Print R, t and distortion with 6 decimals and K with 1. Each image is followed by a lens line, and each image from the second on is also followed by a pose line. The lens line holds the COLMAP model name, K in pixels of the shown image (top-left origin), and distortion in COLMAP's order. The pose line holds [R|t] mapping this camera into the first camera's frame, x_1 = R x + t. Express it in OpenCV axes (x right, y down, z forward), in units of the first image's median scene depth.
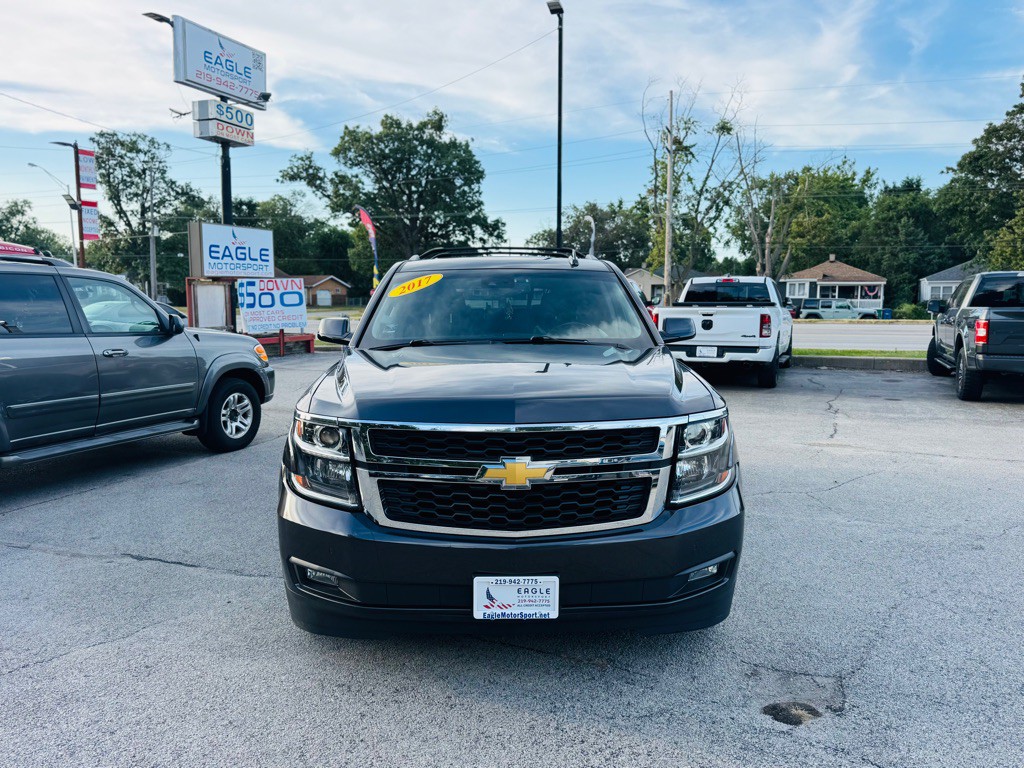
lens RADIAL K [[779.1, 0, 509.4], [0, 779.1, 393.9], [0, 0, 1]] dist [0.078509, -0.113003]
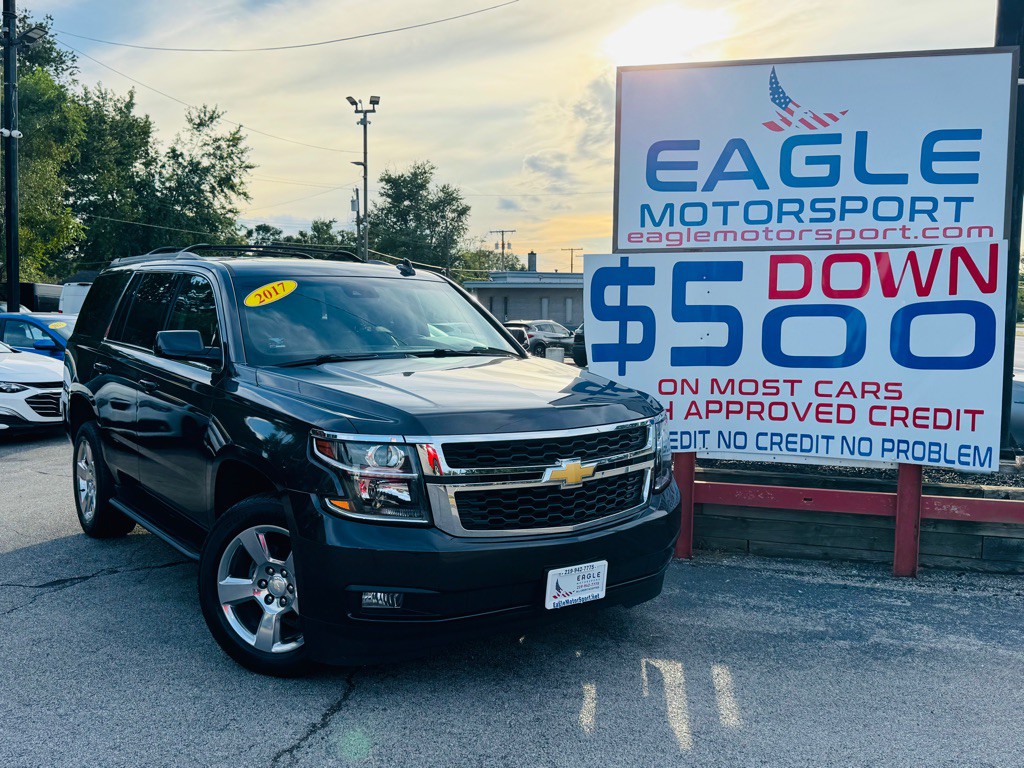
lens RADIAL K [[988.6, 0, 515.6], [0, 988.6, 383.6], [0, 0, 1]] dist [0.026147, 0.000000]
pose [[0.819562, -0.036016, 0.571858, -0.129933], [0.052530, 0.998542, -0.012395, -0.002071], [-0.570578, 0.040198, 0.820259, -0.018629]]
